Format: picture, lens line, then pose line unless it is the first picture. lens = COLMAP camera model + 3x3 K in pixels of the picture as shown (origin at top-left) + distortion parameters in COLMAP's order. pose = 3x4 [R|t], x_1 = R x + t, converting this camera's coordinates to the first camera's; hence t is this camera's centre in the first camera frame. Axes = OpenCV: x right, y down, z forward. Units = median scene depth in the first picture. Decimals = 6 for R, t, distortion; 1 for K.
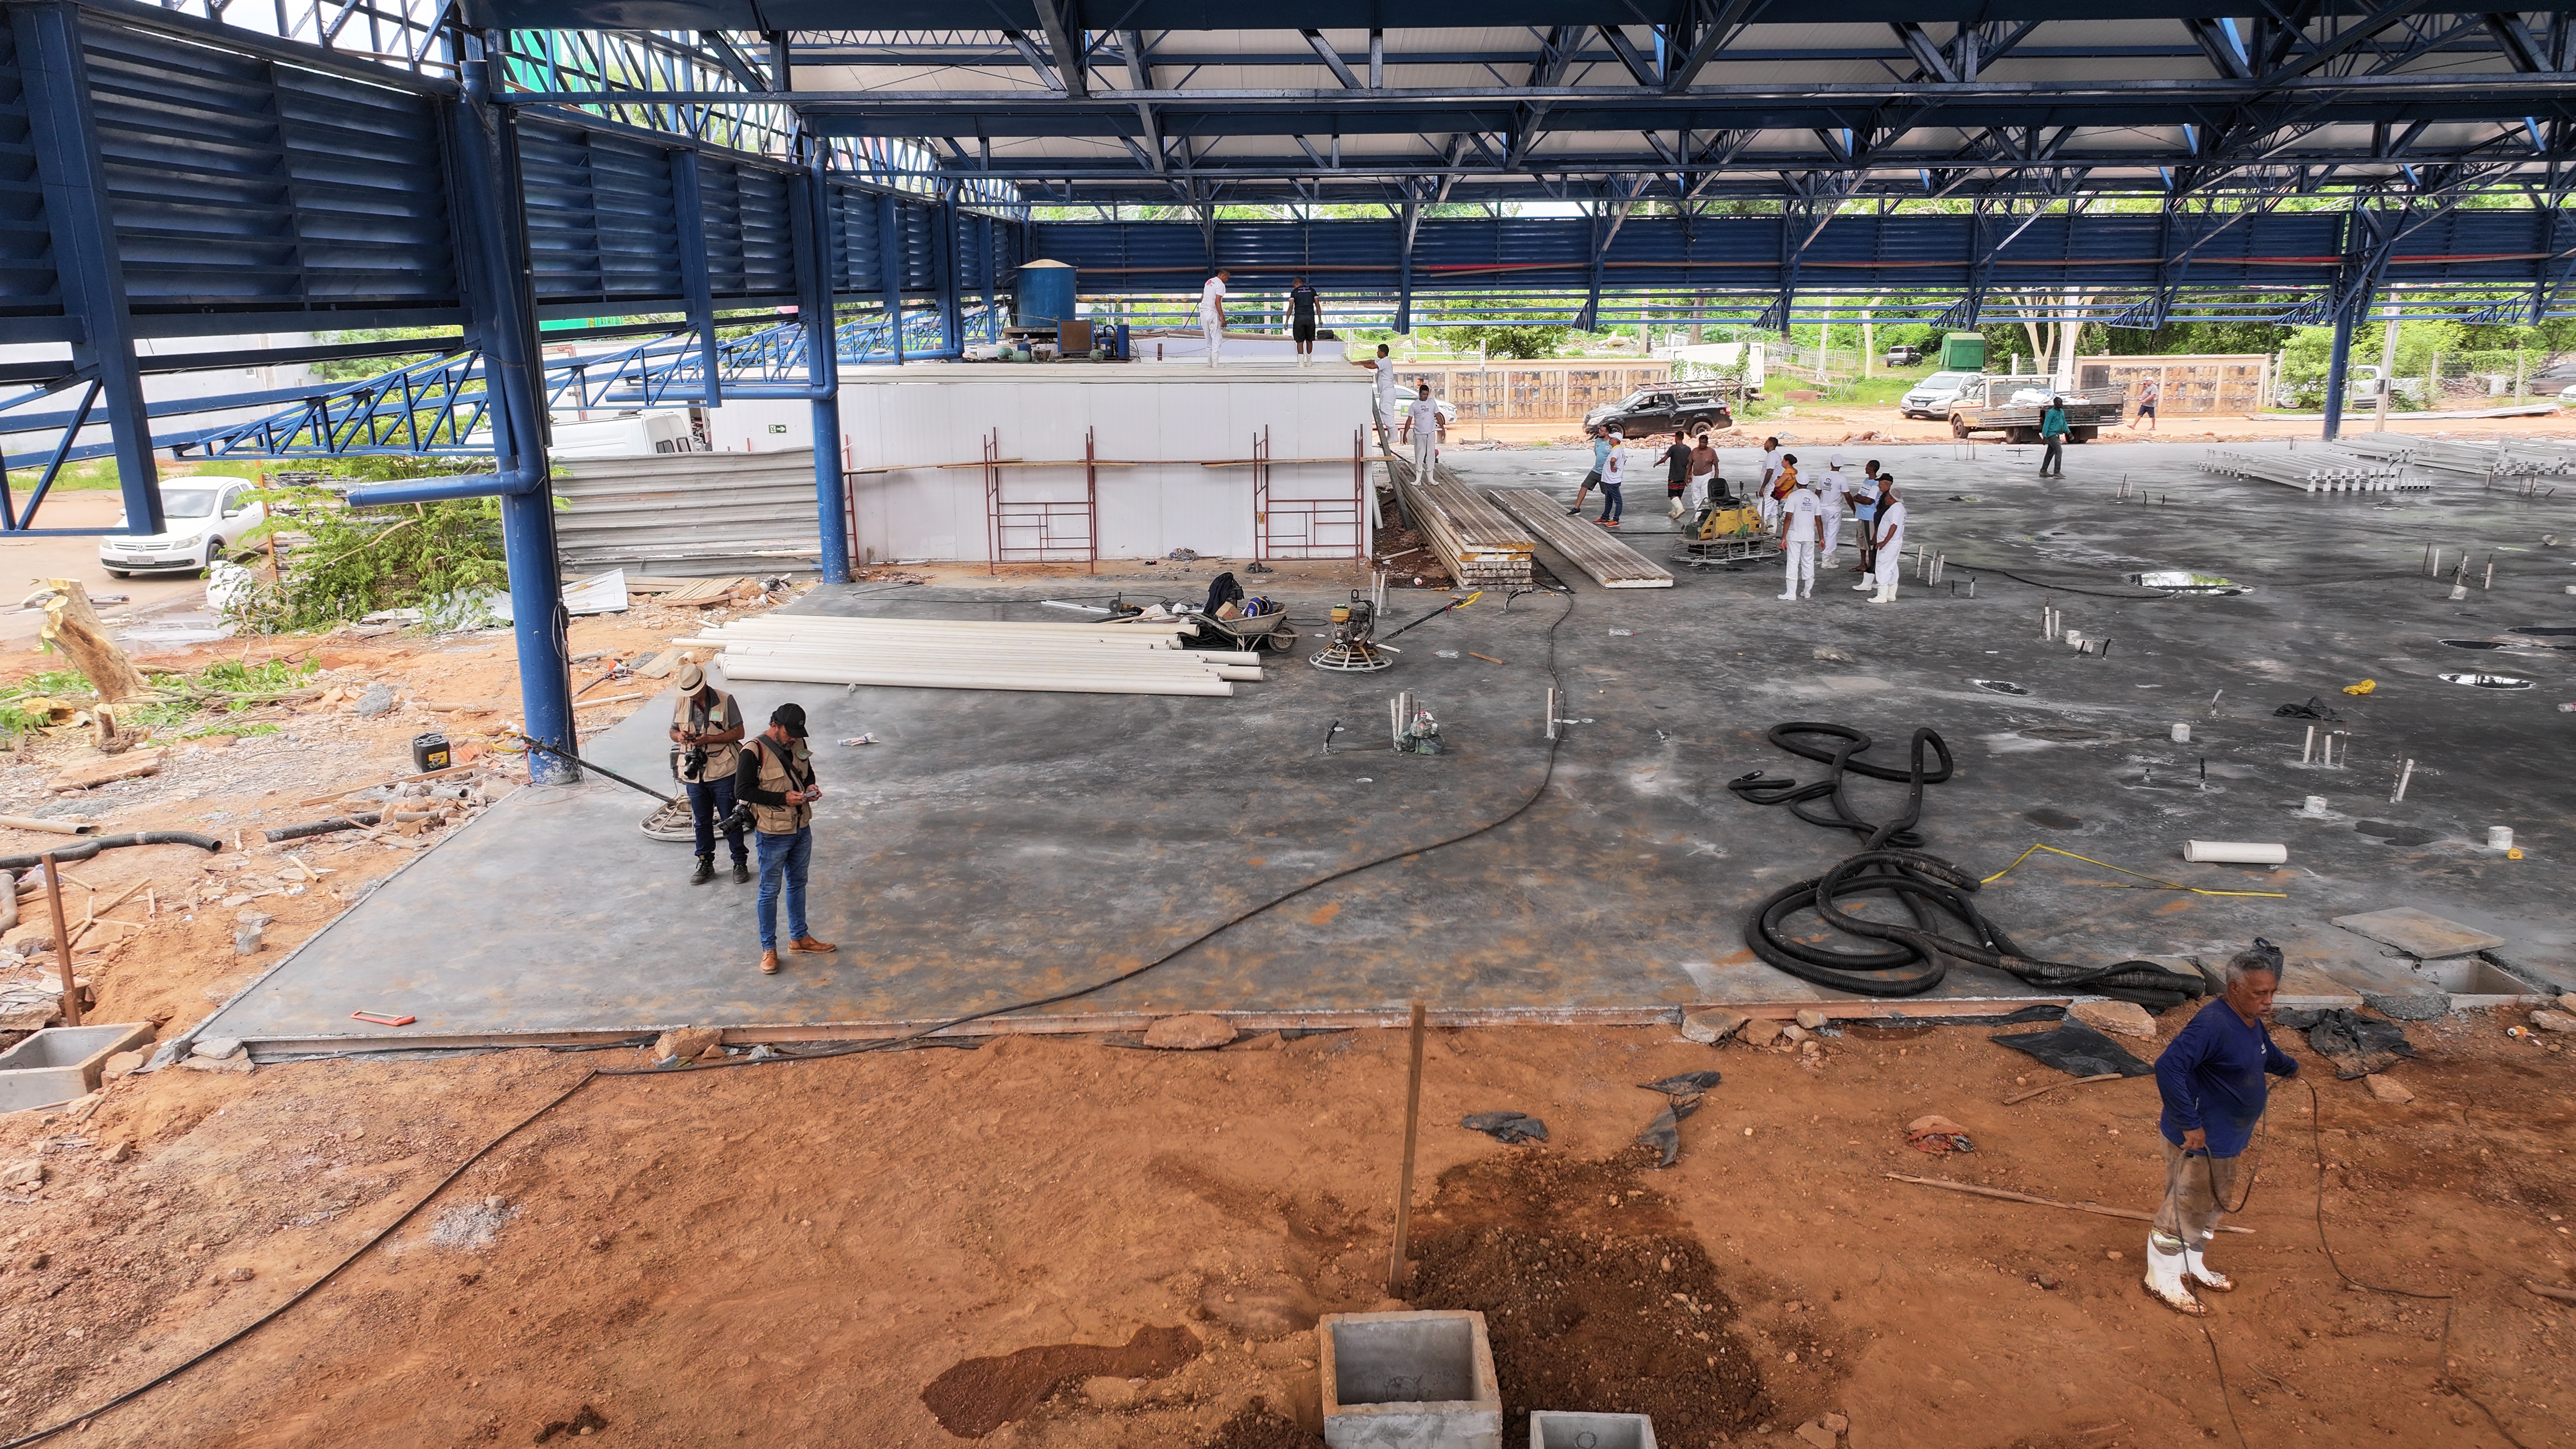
lens RADIAL K [[1796.9, 0, 1303.8], [0, 1796.9, 717.9], [0, 0, 1]] dist [0.007448, 0.000284]
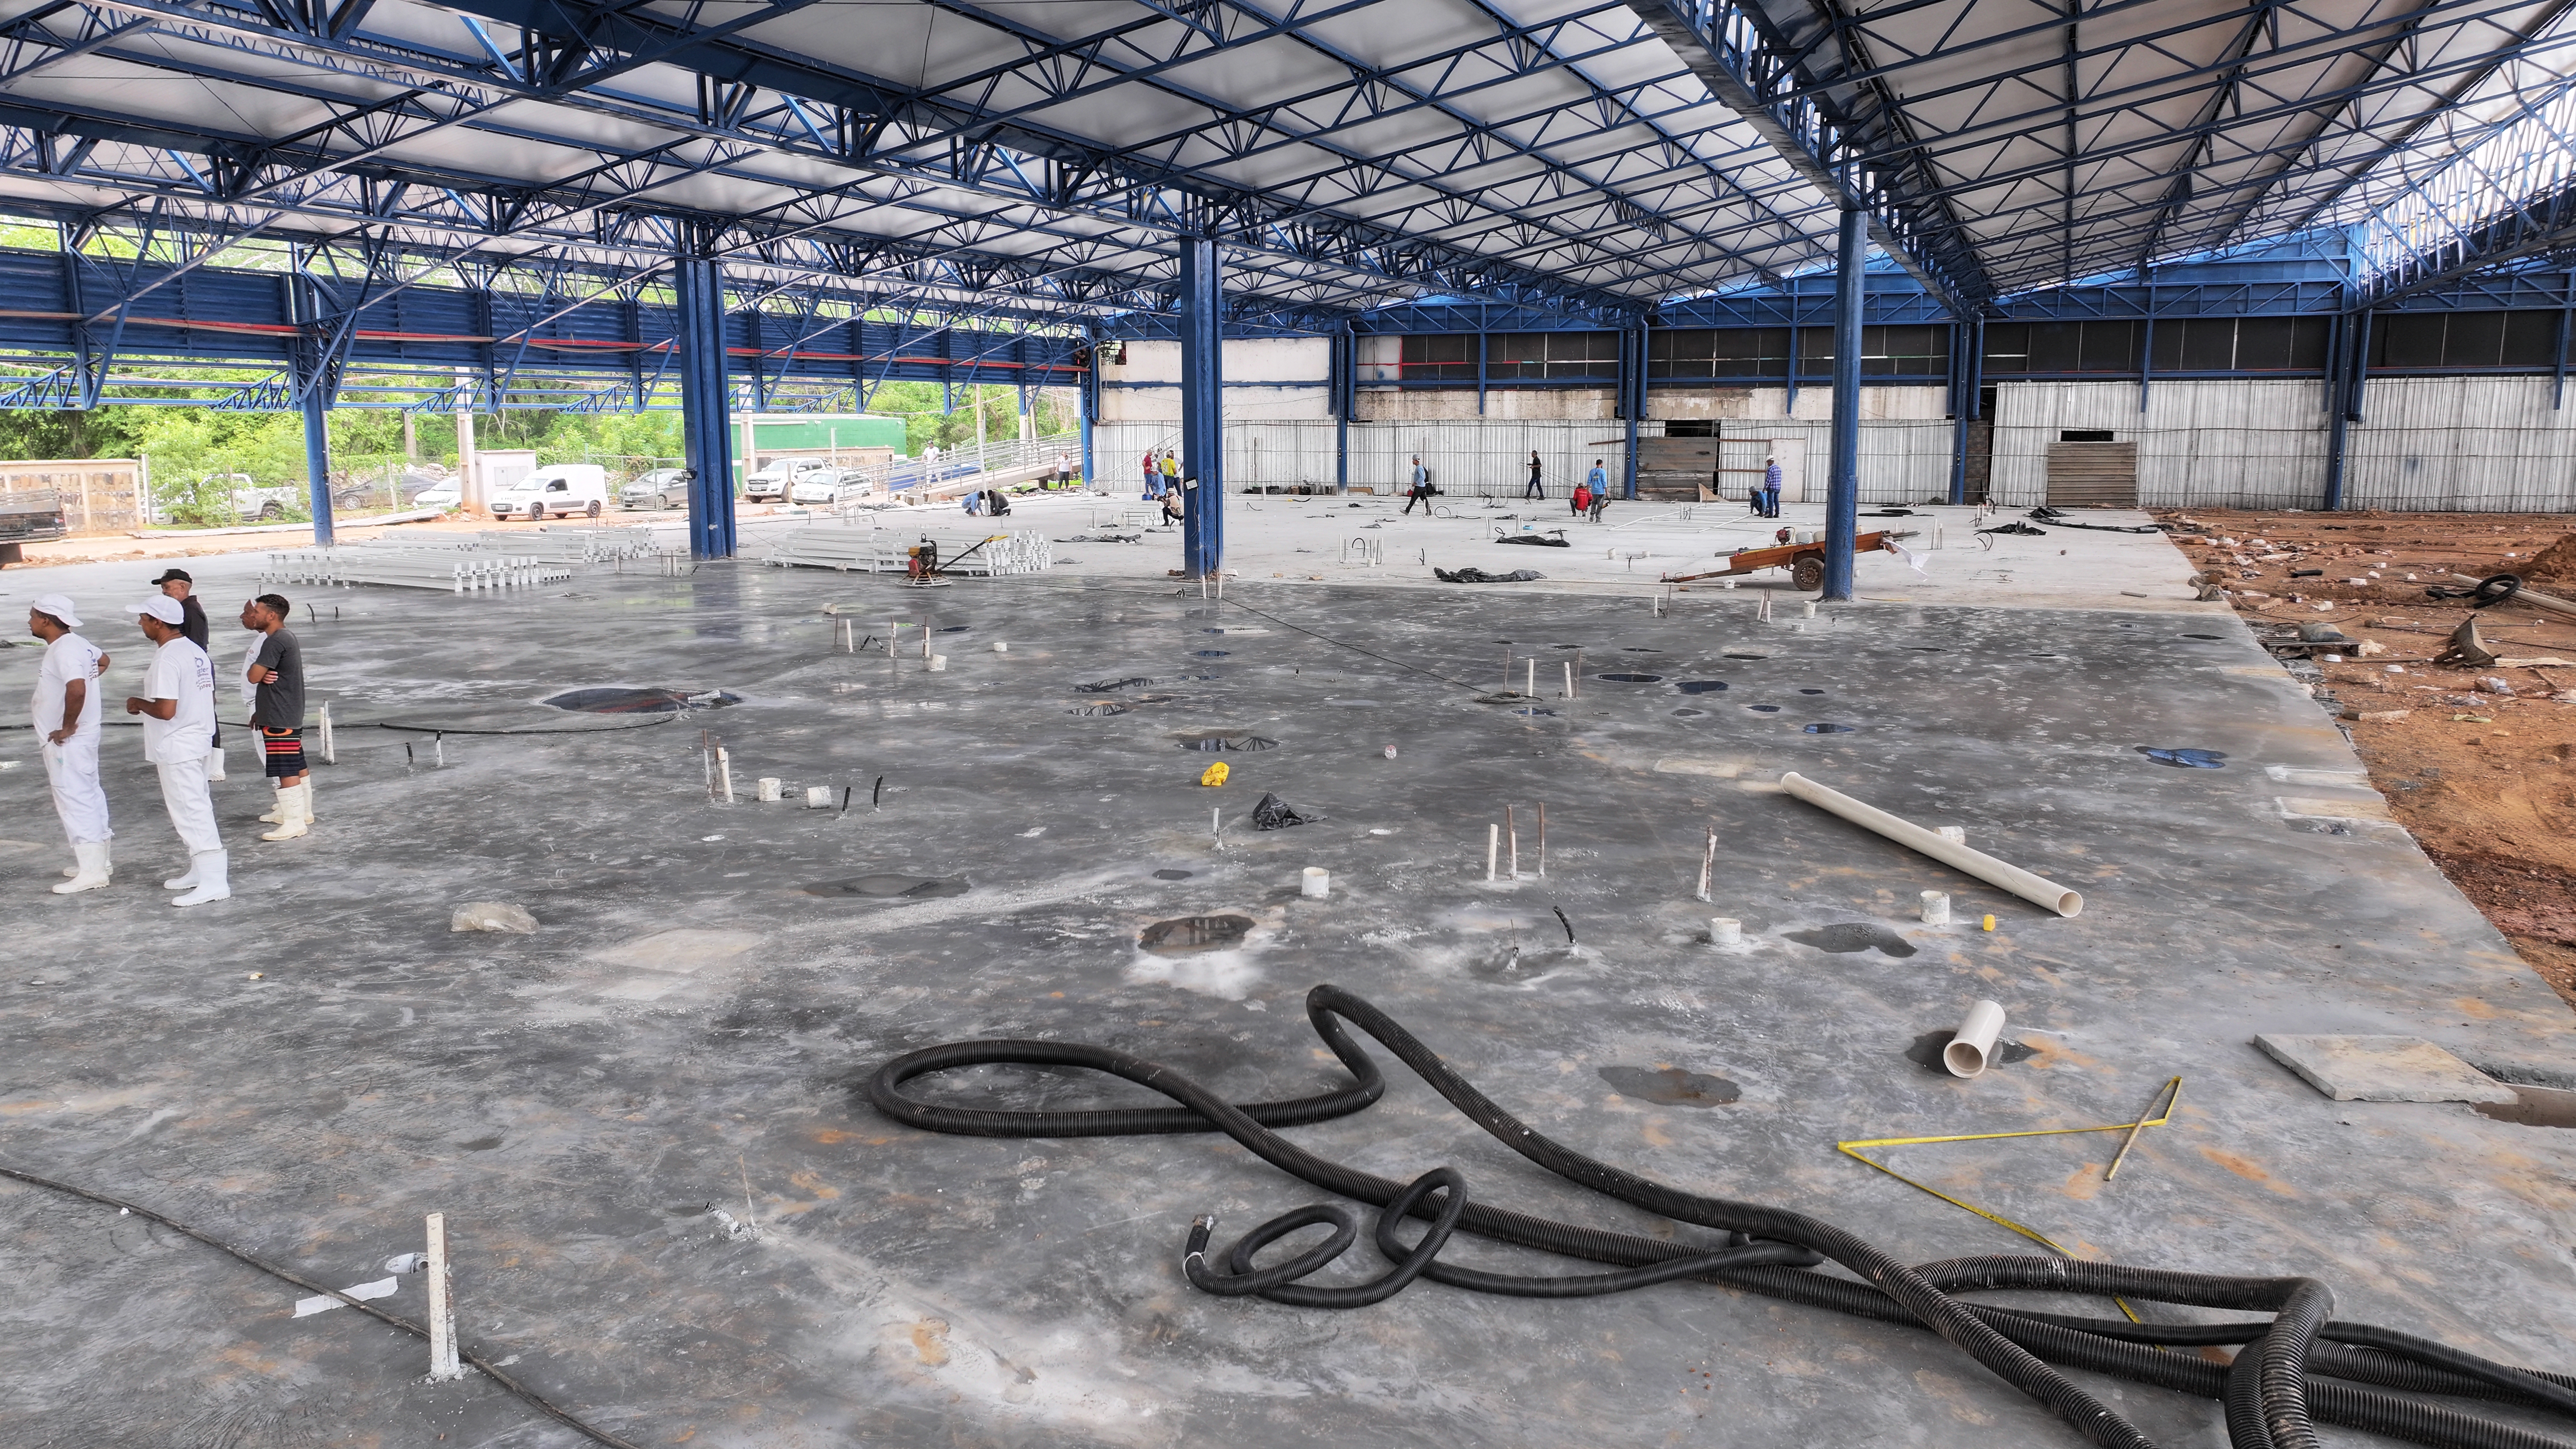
lens RADIAL K [[1796.9, 0, 1303.8], [0, 1796.9, 717.9], [0, 0, 1]] dist [0.007448, 0.000284]
pose [[0.390352, -0.138775, 0.910147, -0.064380], [0.211068, 0.975734, 0.058251, -0.085690], [-0.896145, 0.169364, 0.410170, 0.770929]]
